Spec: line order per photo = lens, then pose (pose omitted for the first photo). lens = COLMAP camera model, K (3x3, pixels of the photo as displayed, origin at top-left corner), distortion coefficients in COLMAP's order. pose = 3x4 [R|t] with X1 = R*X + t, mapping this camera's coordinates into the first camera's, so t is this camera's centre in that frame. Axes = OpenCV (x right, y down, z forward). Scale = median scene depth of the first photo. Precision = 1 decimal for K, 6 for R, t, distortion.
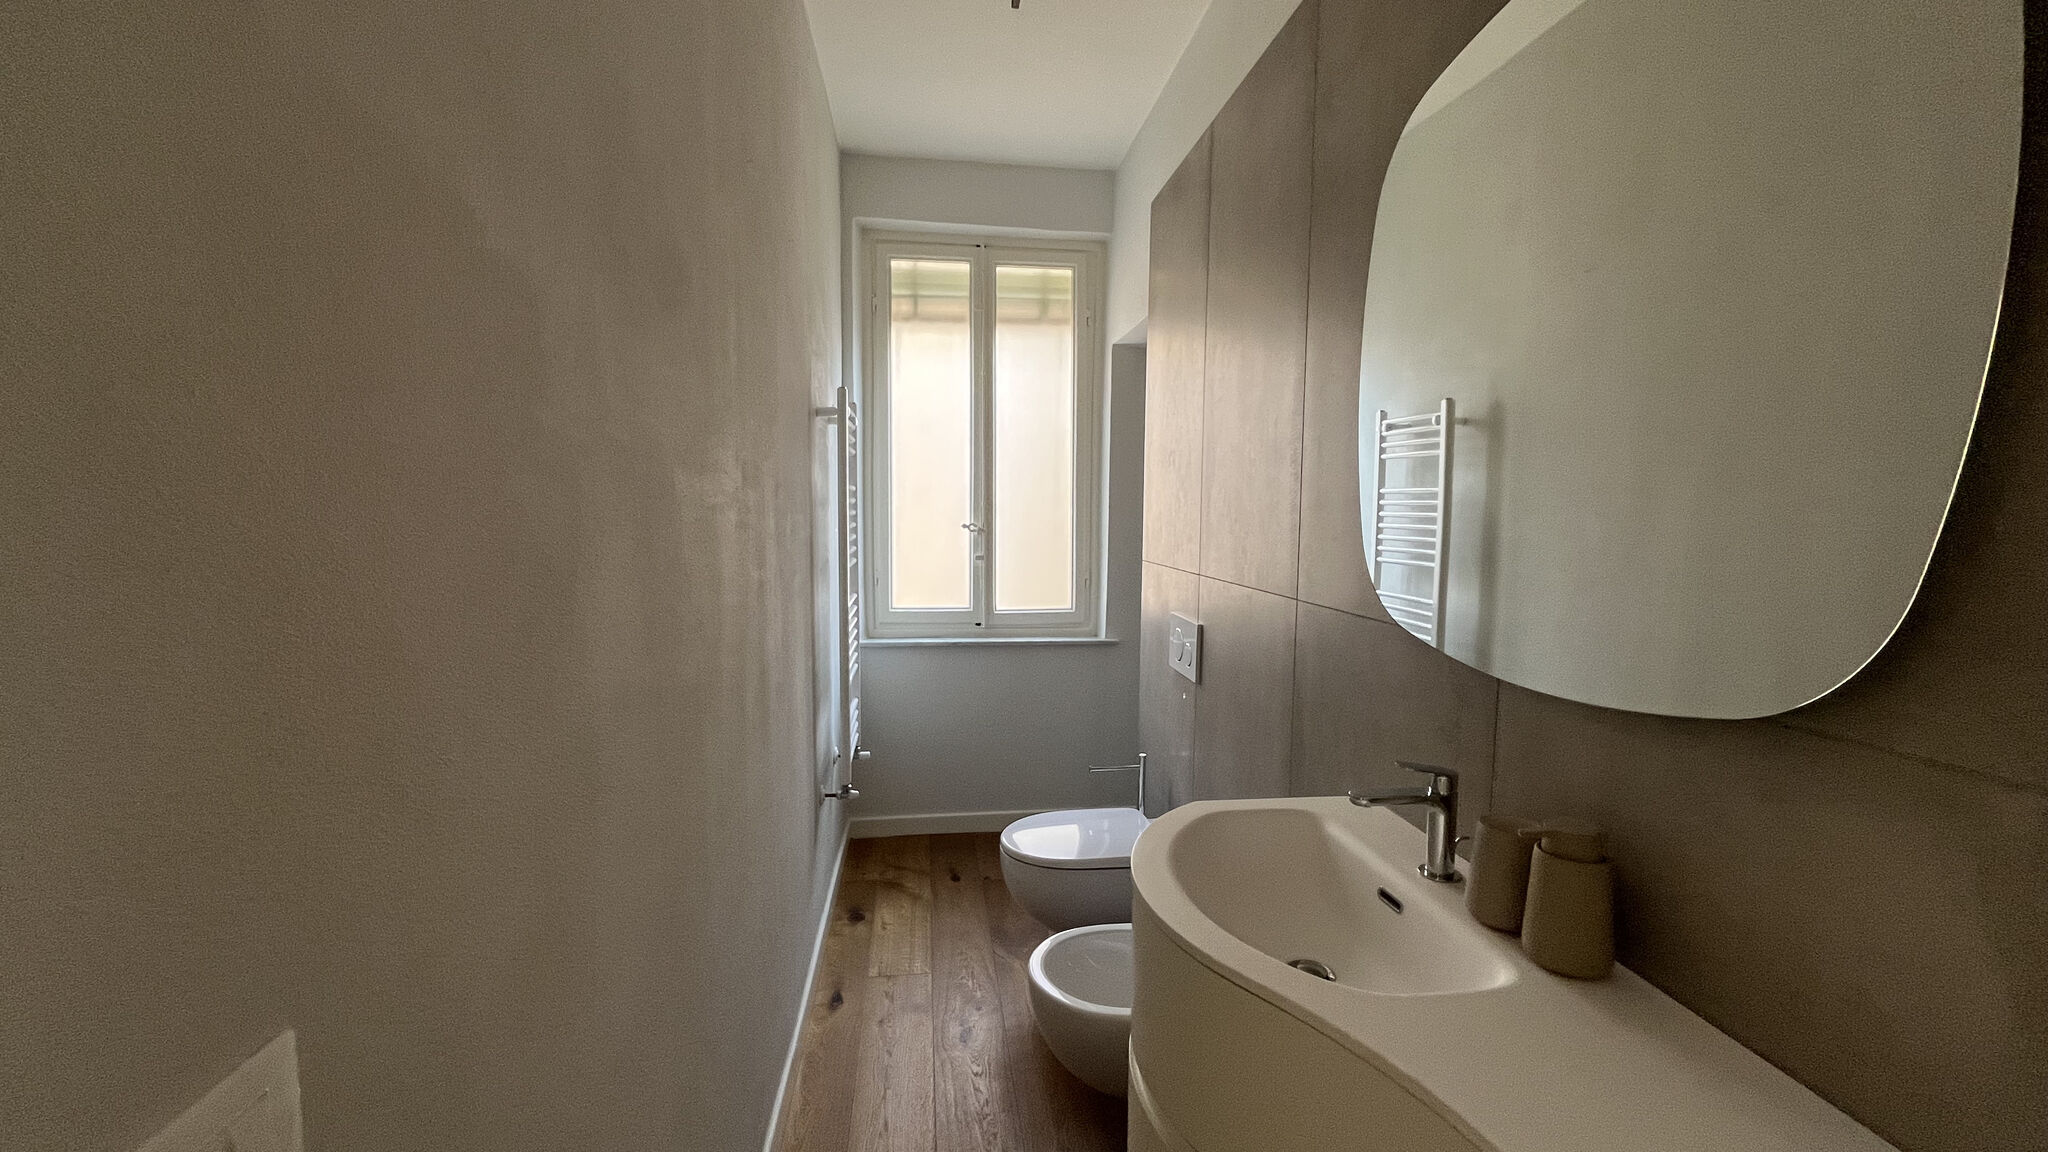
lens RADIAL K [[827.4, 0, 1019.0], [0, 827.4, 576.1], [0, 0, 1]] dist [-0.003496, 0.000276]
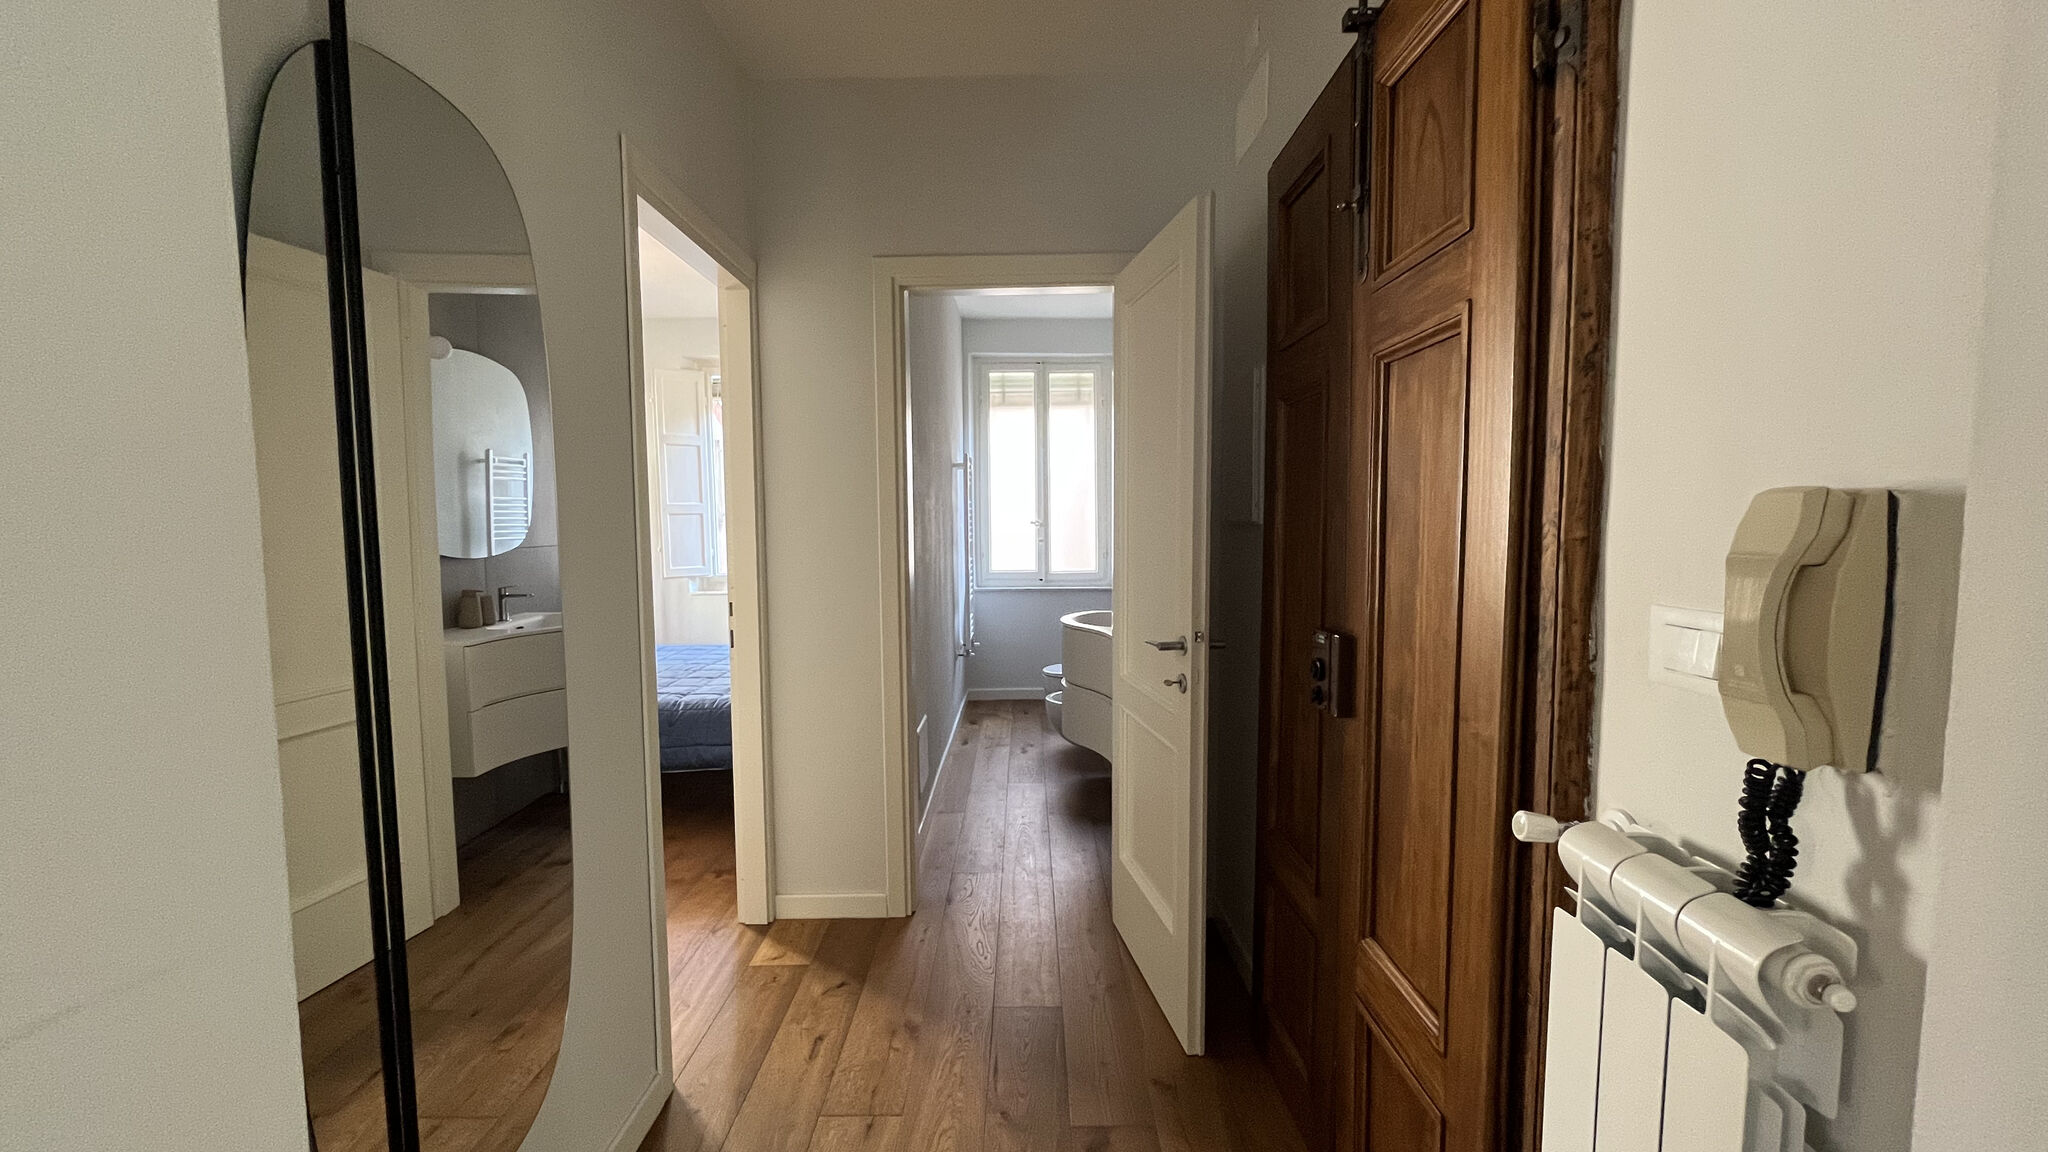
lens RADIAL K [[827.4, 0, 1019.0], [0, 827.4, 576.1], [0, 0, 1]] dist [-0.003496, 0.000276]
pose [[0.992547, -0.005937, -0.121720, 0.123996], [0.004583, 0.999924, -0.011405, 0.075417], [0.121778, 0.010762, 0.992499, -0.765278]]
